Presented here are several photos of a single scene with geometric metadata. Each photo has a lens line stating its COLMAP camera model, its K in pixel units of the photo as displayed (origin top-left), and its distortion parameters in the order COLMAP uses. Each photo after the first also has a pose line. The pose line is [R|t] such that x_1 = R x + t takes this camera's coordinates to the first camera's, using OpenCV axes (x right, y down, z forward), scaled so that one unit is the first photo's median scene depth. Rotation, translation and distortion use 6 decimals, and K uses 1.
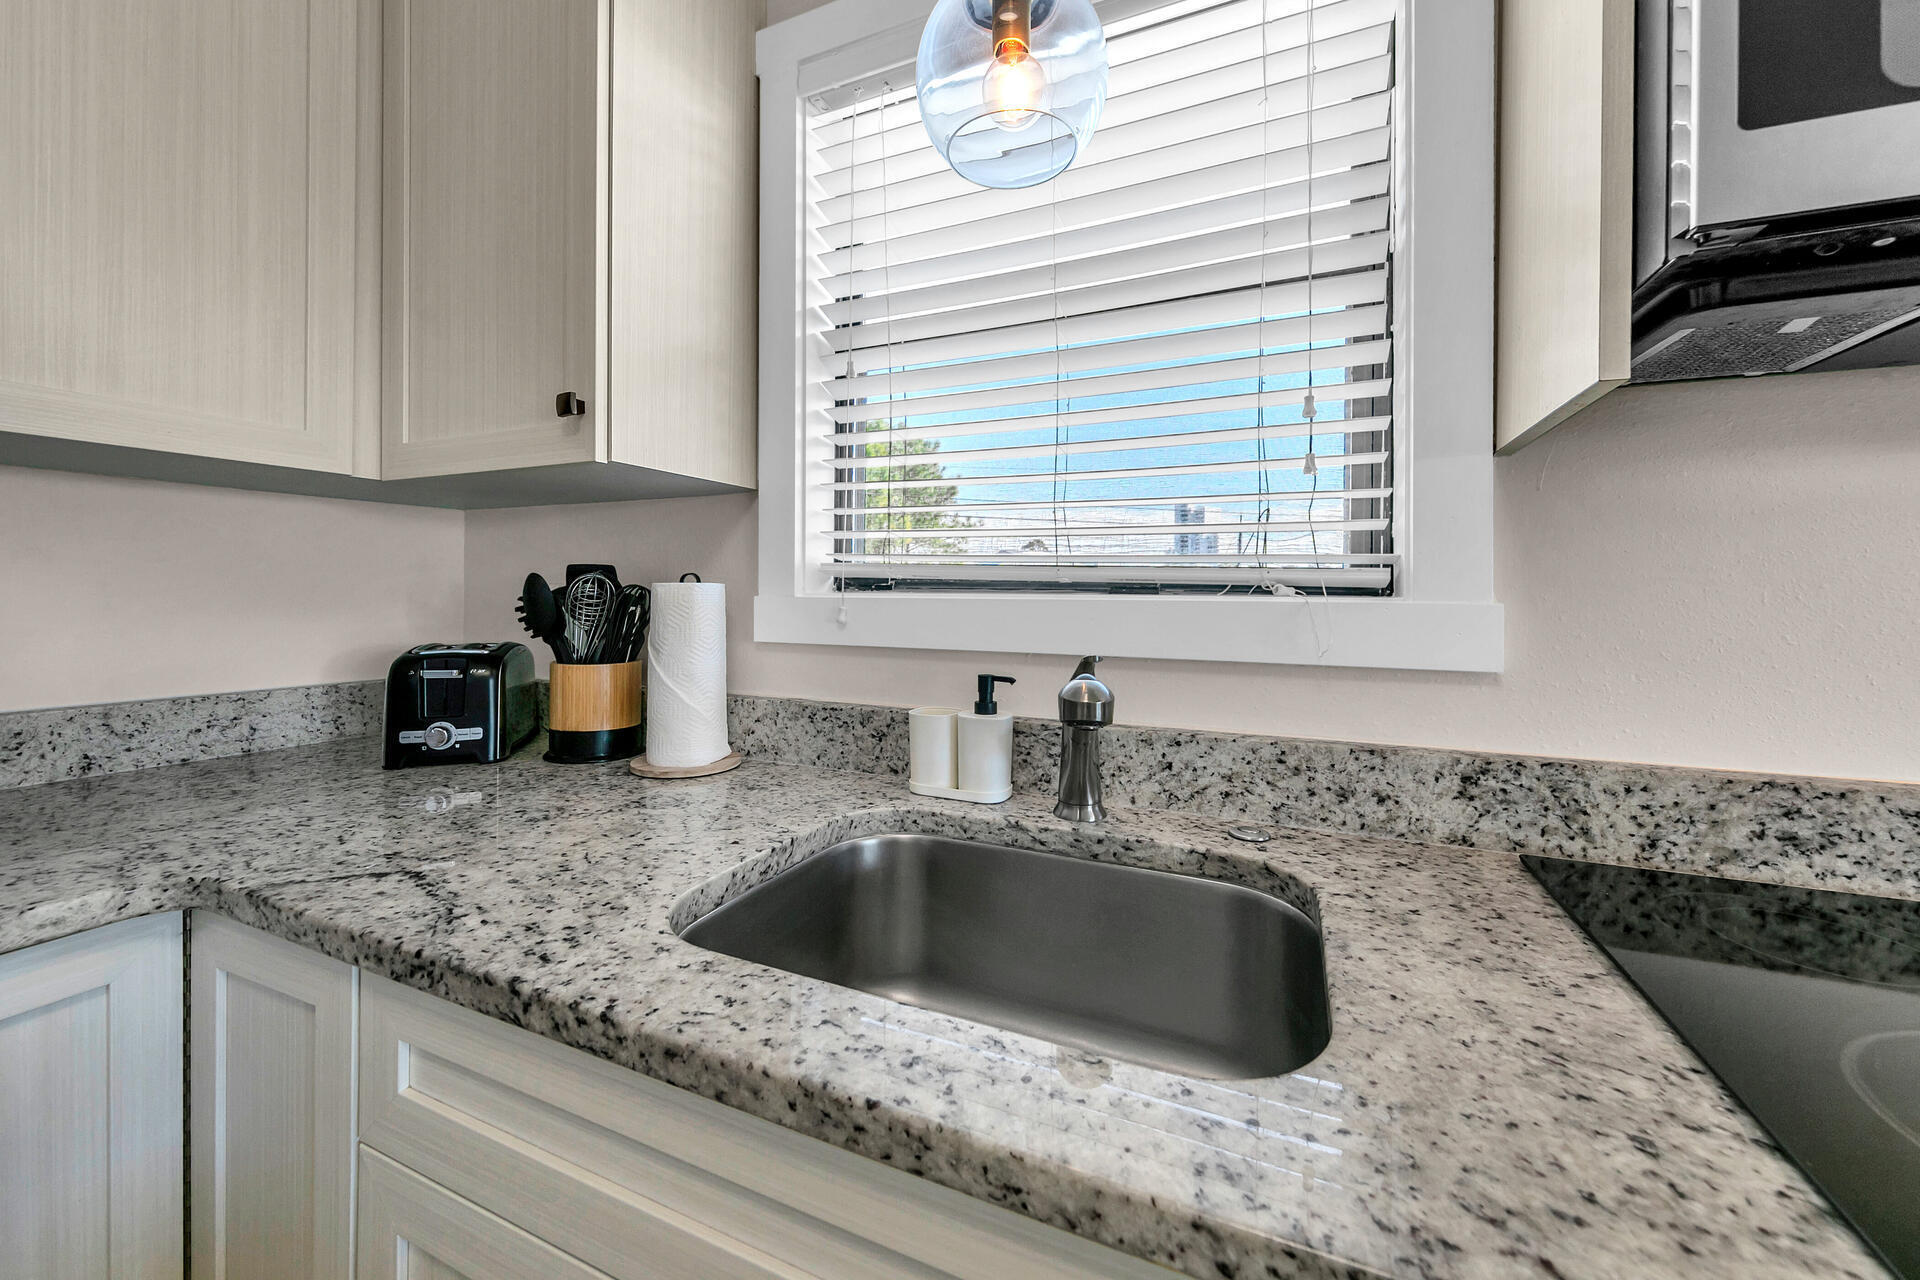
lens RADIAL K [[707.2, 0, 997.4], [0, 707.2, 588.6], [0, 0, 1]] dist [0.000588, -0.000358]
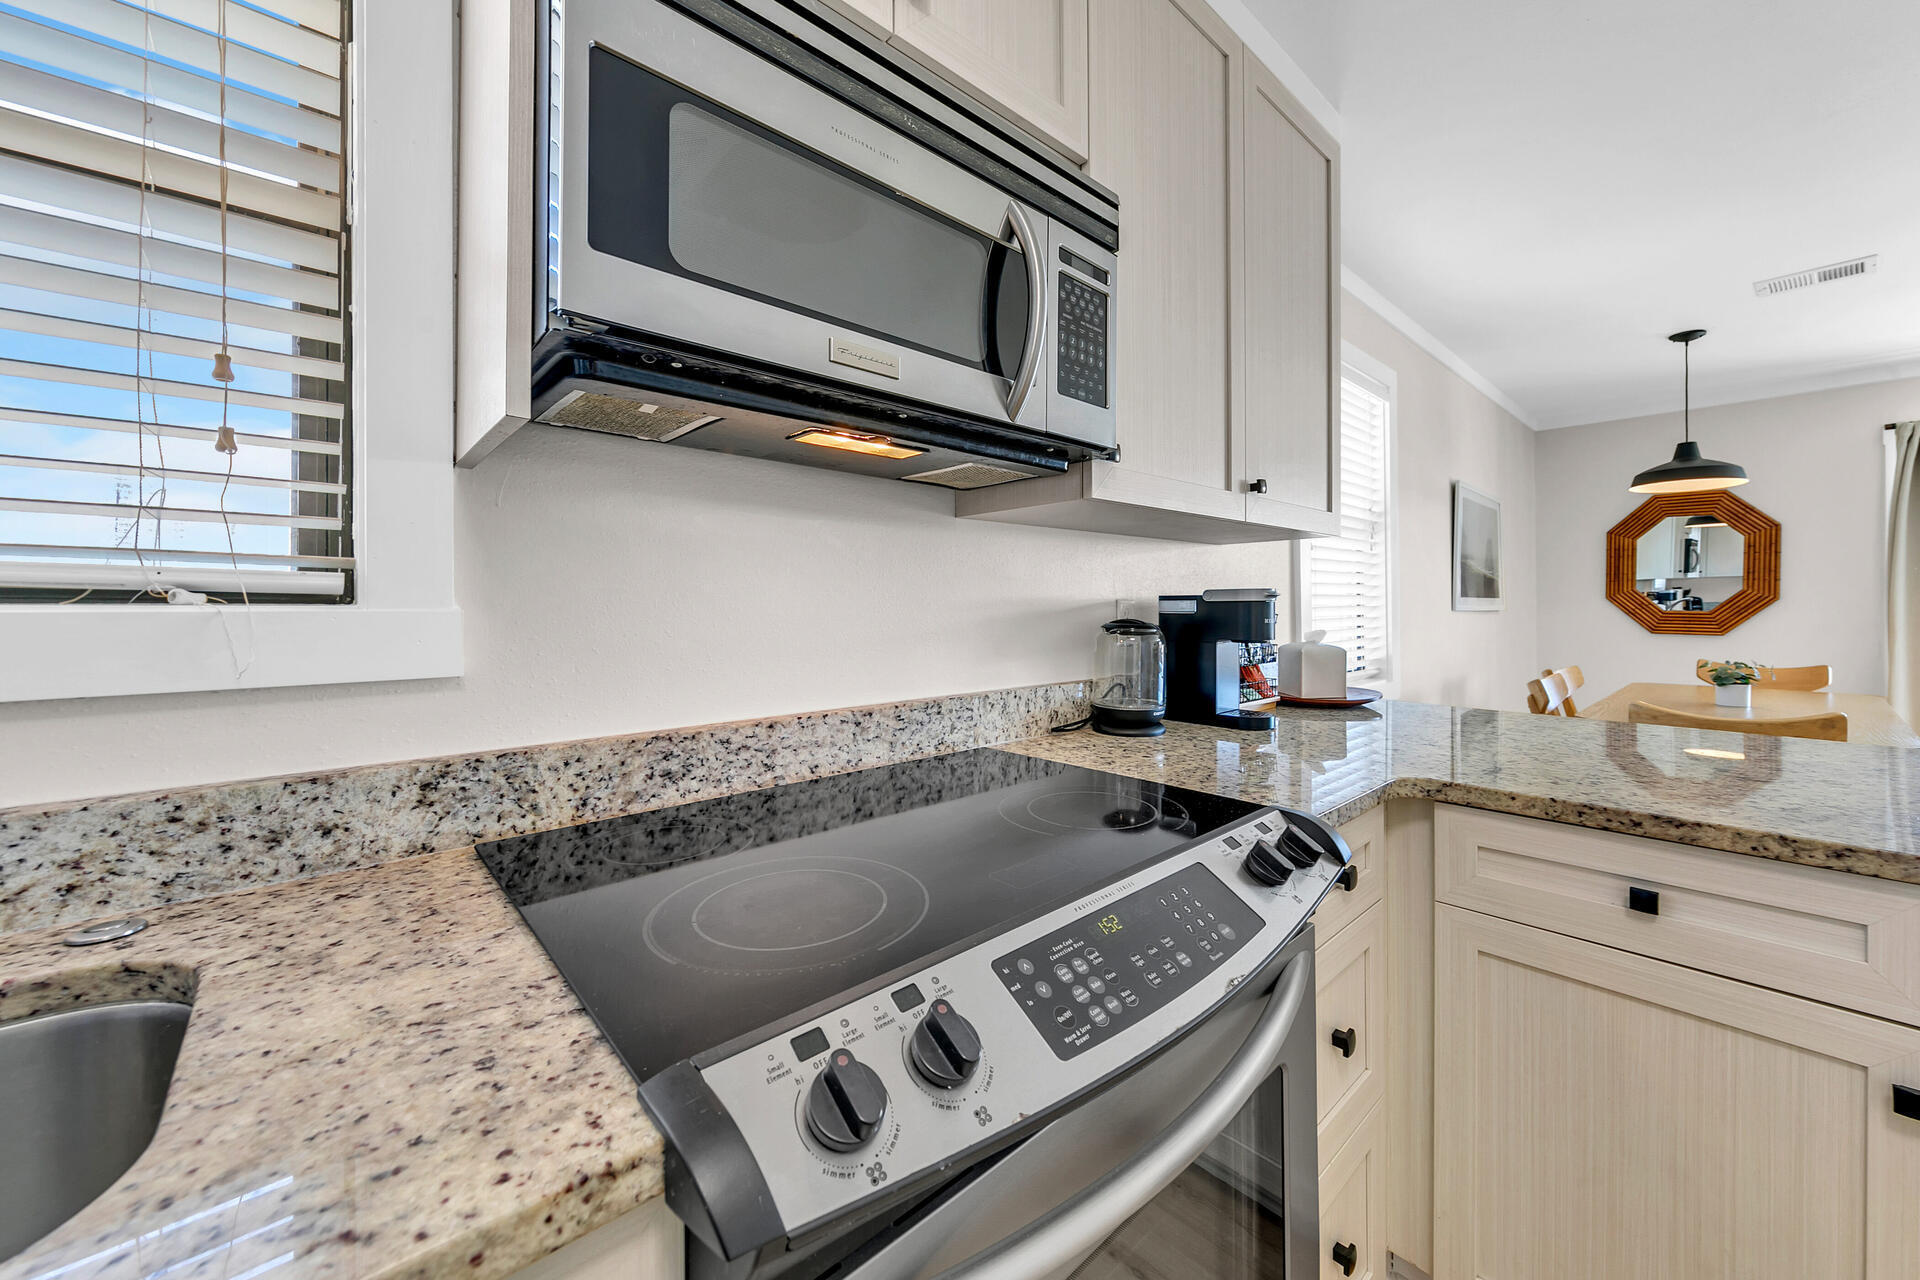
lens RADIAL K [[707.9, 0, 945.3], [0, 707.9, 602.3], [0, 0, 1]] dist [-0.001287, -0.000315]
pose [[0.436741, -0.004742, 0.899575, 0.078878], [-0.002403, 0.999976, 0.006438, 0.000752], [-0.899584, -0.004974, 0.436720, -0.089919]]
